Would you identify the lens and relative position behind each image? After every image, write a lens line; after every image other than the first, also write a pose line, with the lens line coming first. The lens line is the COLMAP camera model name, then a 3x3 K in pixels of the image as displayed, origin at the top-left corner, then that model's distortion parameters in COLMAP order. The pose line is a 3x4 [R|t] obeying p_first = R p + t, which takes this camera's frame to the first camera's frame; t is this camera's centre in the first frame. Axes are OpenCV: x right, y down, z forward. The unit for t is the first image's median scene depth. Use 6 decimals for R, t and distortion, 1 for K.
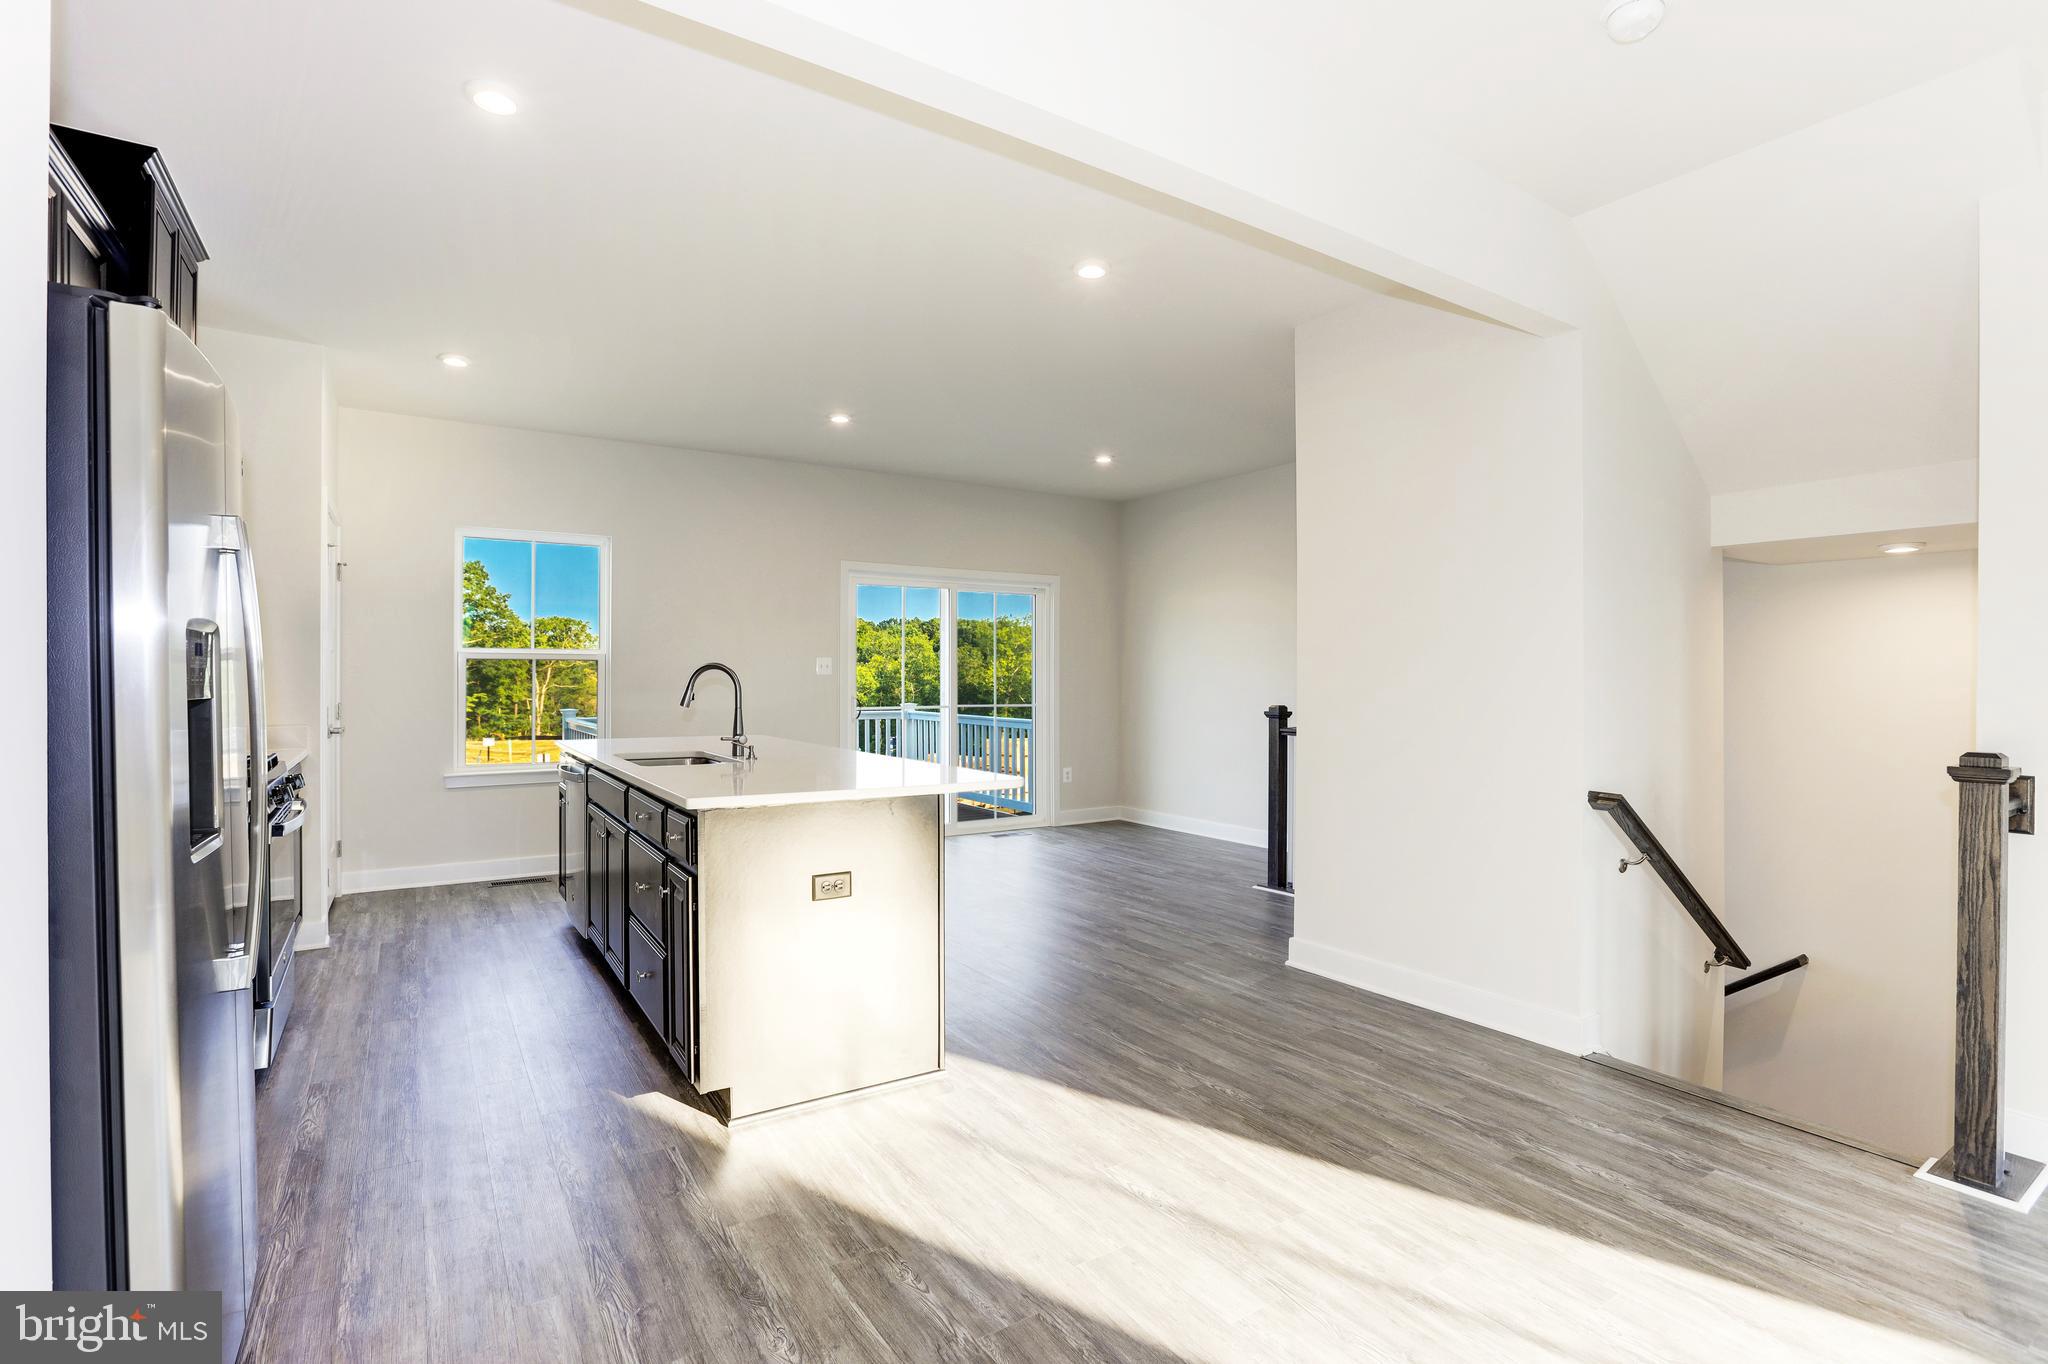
lens RADIAL K [[926.2, 0, 1024.0], [0, 926.2, 682.0], [0, 0, 1]] dist [-0.048459, 0.032727]
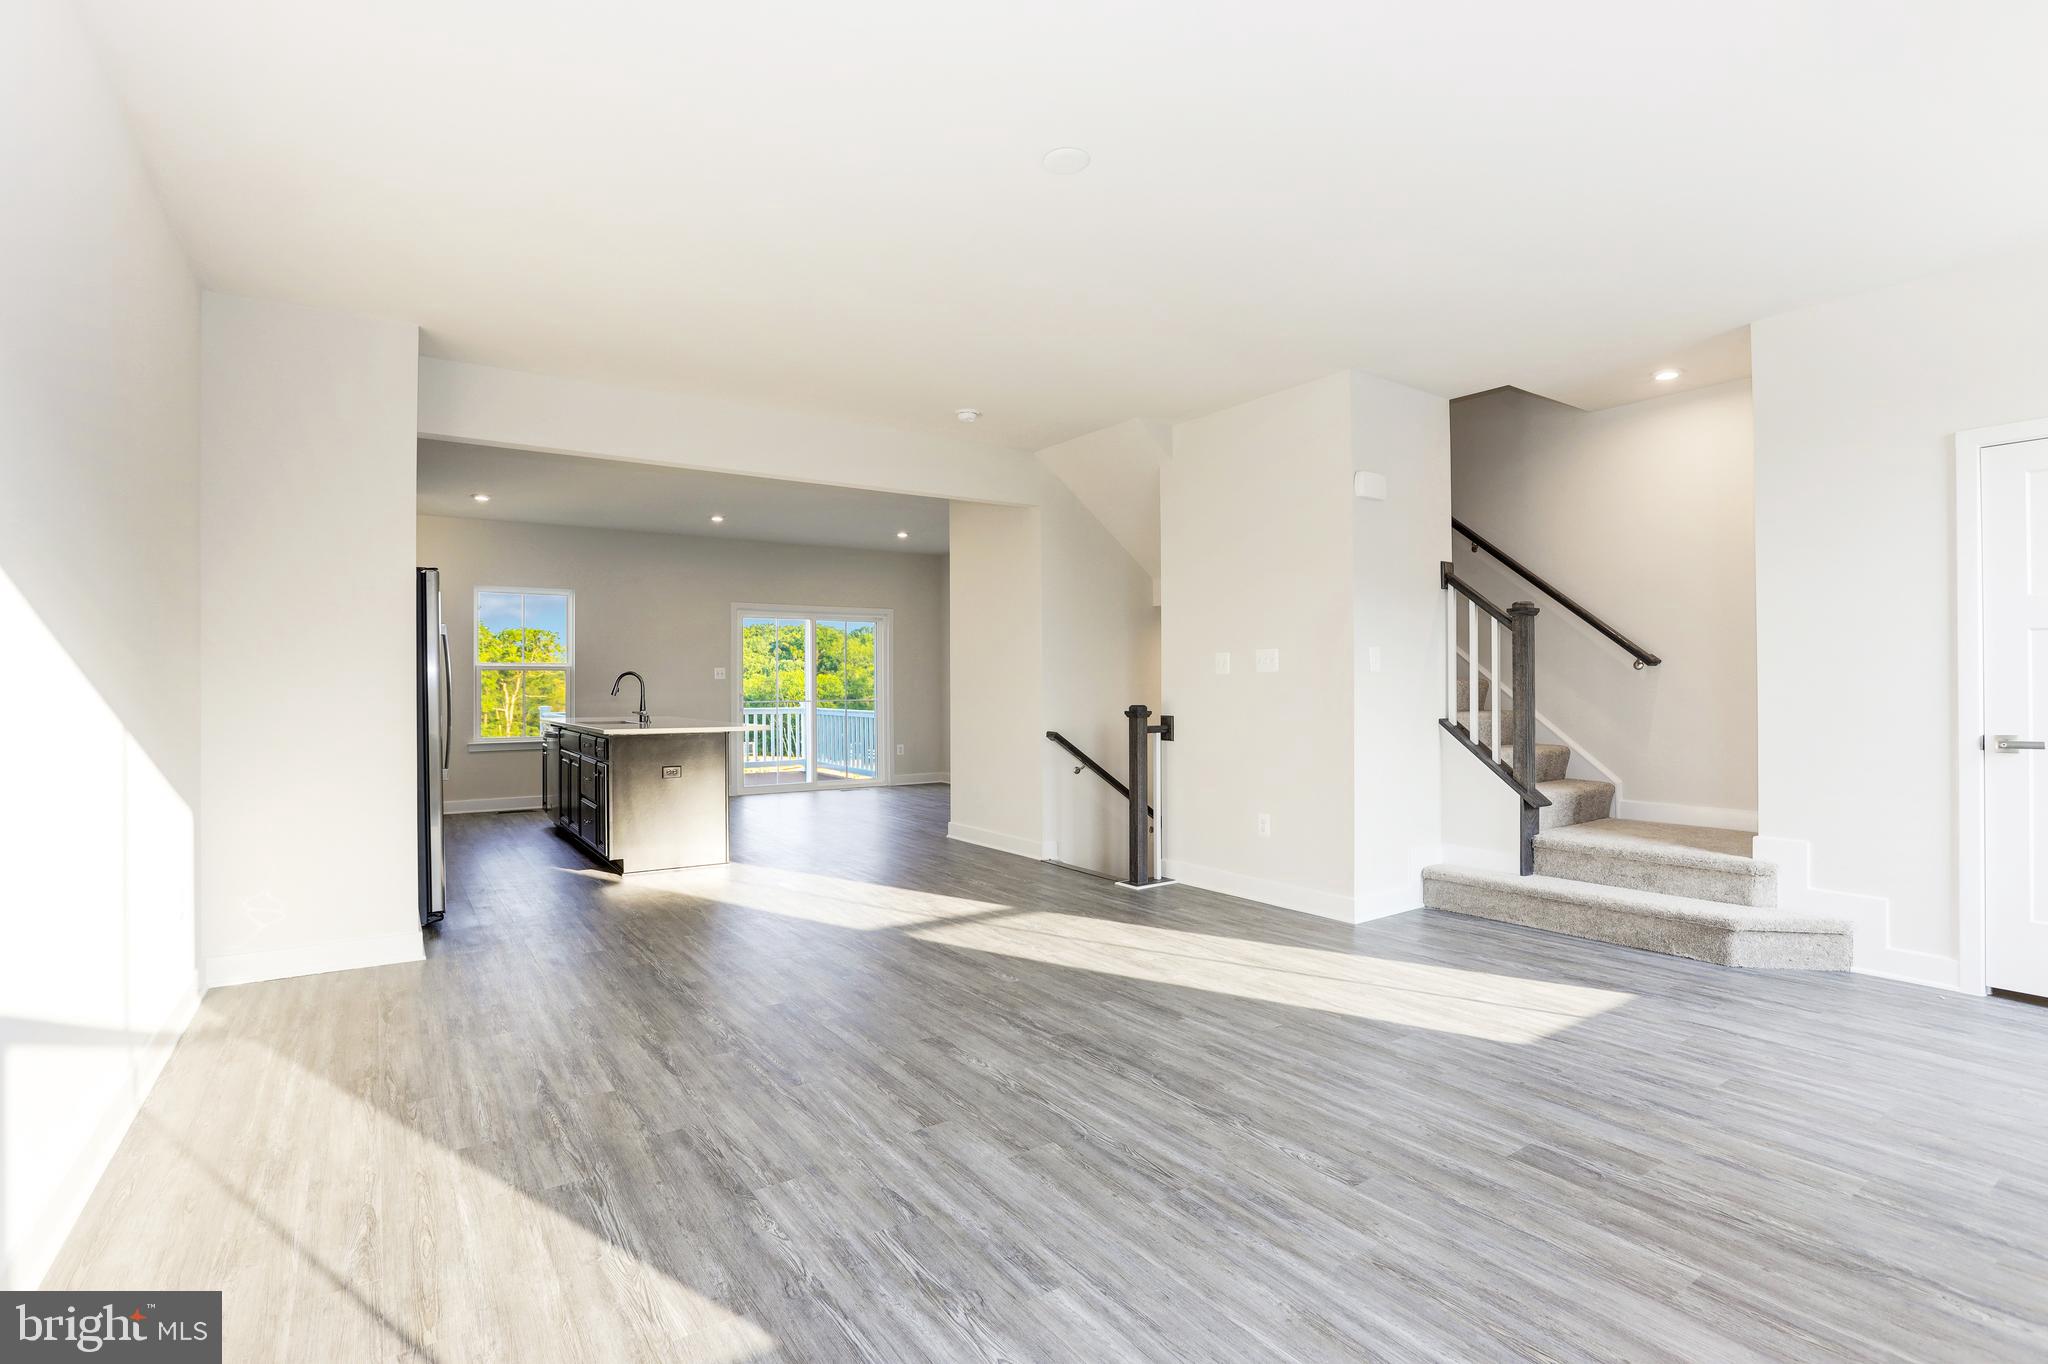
lens RADIAL K [[983.7, 0, 1034.6], [0, 983.7, 685.7], [0, 0, 1]] dist [-0.044355, 0.028822]
pose [[0.999906, -0.006618, 0.012038, 0.313201], [0.006673, 0.999967, -0.004576, 0.015147], [-0.012007, 0.004656, 0.999917, -0.667483]]
